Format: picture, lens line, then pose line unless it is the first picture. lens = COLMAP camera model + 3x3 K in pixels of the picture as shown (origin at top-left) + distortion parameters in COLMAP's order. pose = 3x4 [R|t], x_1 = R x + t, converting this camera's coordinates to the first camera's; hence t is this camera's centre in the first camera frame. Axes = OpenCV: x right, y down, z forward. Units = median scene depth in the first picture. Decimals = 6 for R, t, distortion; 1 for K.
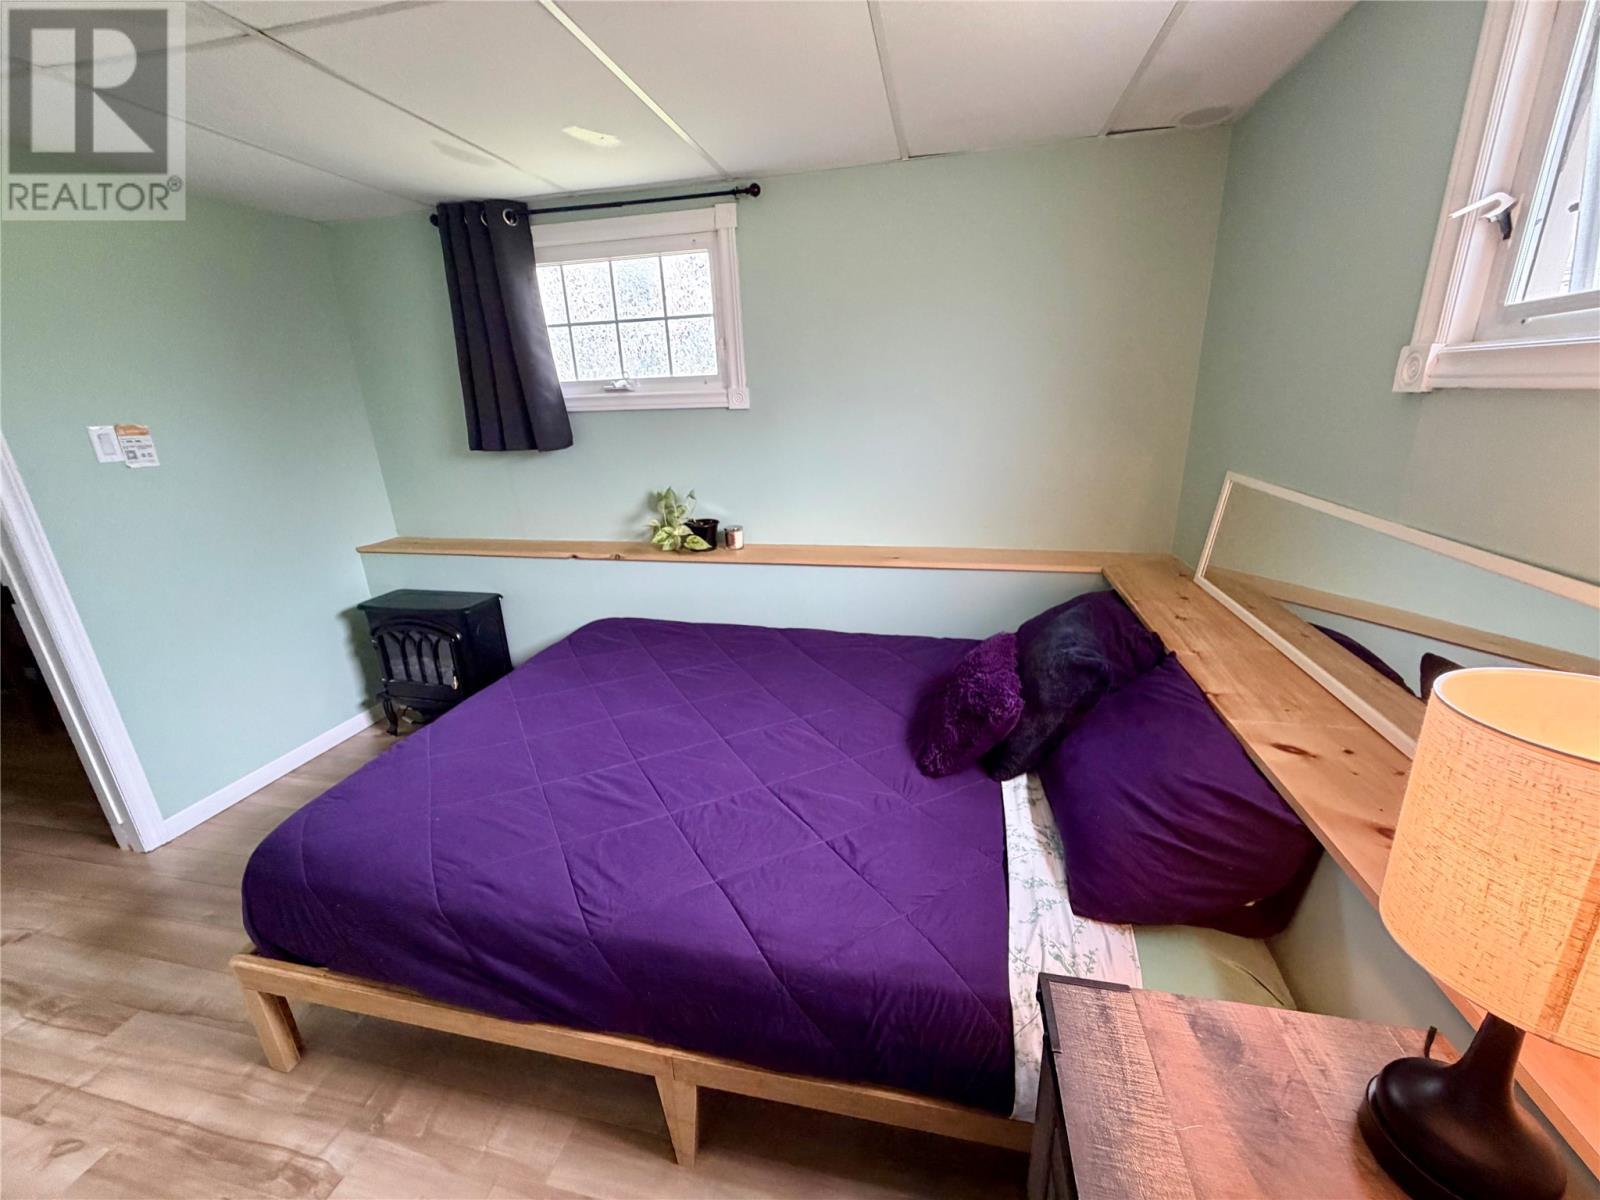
lens RADIAL K [[637.2, 0, 800.7], [0, 637.2, 600.4], [0, 0, 1]] dist [-0.002171, 0.000282]
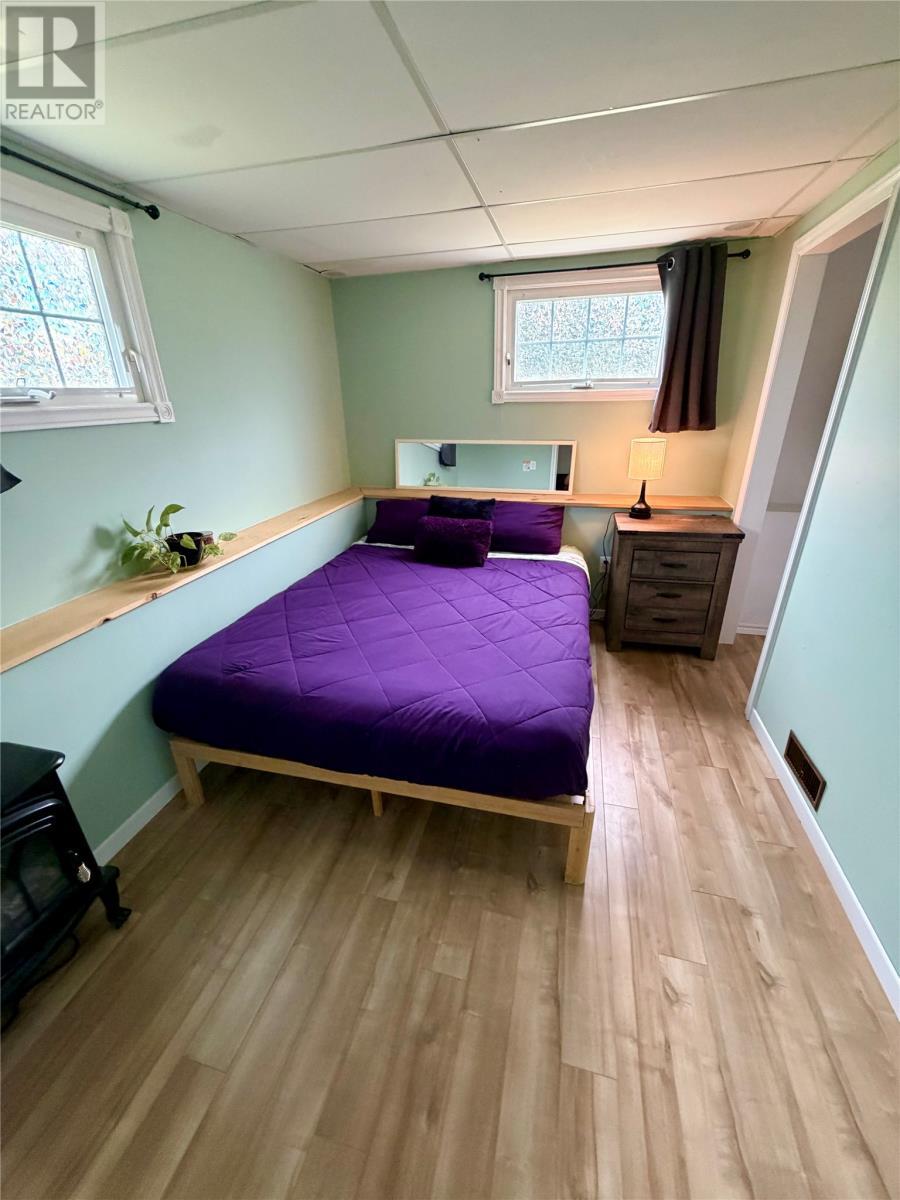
lens RADIAL K [[477.9, 0, 445.7], [0, 477.9, 595.5], [0, 0, 1]] dist [-0.002171, 0.000282]
pose [[0.040746, -0.360789, 0.931757, -0.989590], [0.326881, 0.886029, 0.328788, -0.172735], [-0.944187, 0.291177, 0.154038, 0.580922]]
